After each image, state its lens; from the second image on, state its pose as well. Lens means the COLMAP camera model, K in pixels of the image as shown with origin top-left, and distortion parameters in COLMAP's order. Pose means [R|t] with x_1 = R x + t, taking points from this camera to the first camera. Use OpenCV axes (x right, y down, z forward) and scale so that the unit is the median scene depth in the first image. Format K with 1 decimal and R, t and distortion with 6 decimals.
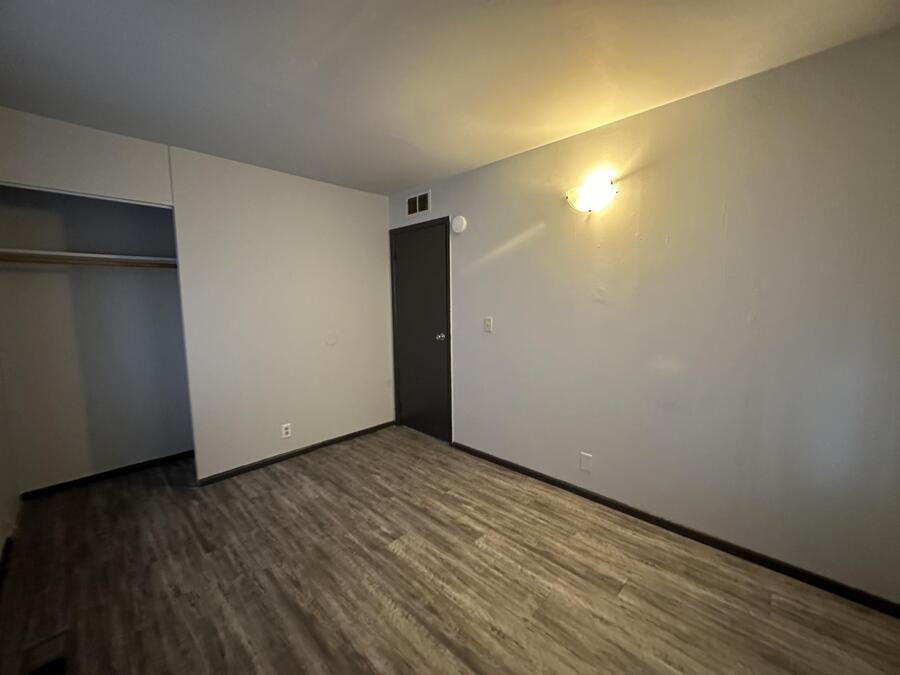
lens RADIAL K [[361.3, 0, 449.8], [0, 361.3, 334.8], [0, 0, 1]] dist [0.000165, 0.000320]
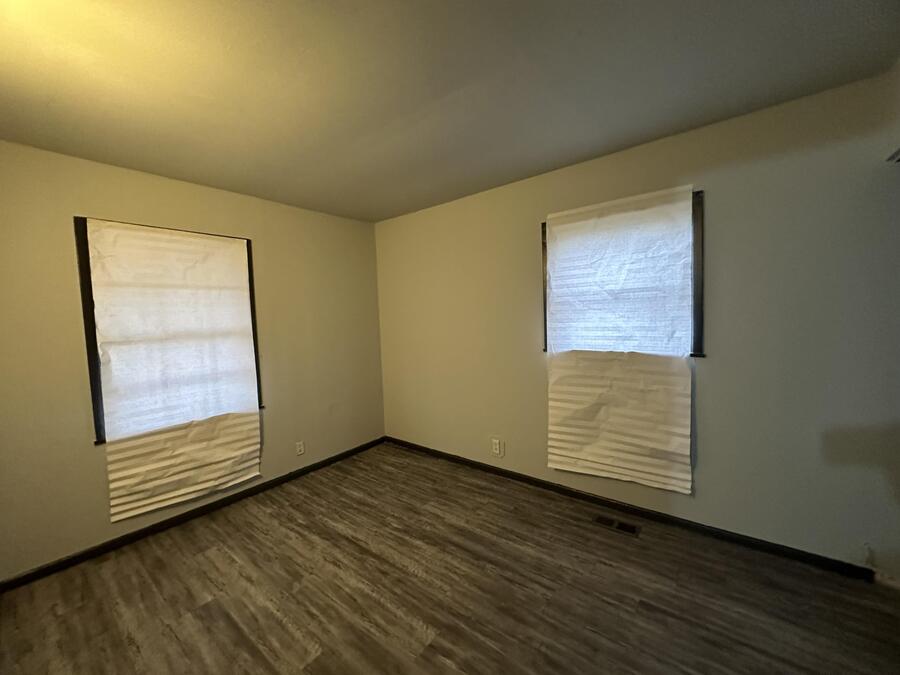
lens RADIAL K [[361.3, 0, 451.9], [0, 361.3, 336.9], [0, 0, 1]] dist [0.000165, 0.000320]
pose [[-0.993772, 0.056710, -0.095919, -0.185792], [0.040287, 0.985433, 0.165221, -0.205492], [0.103891, 0.160328, -0.981581, 1.882518]]
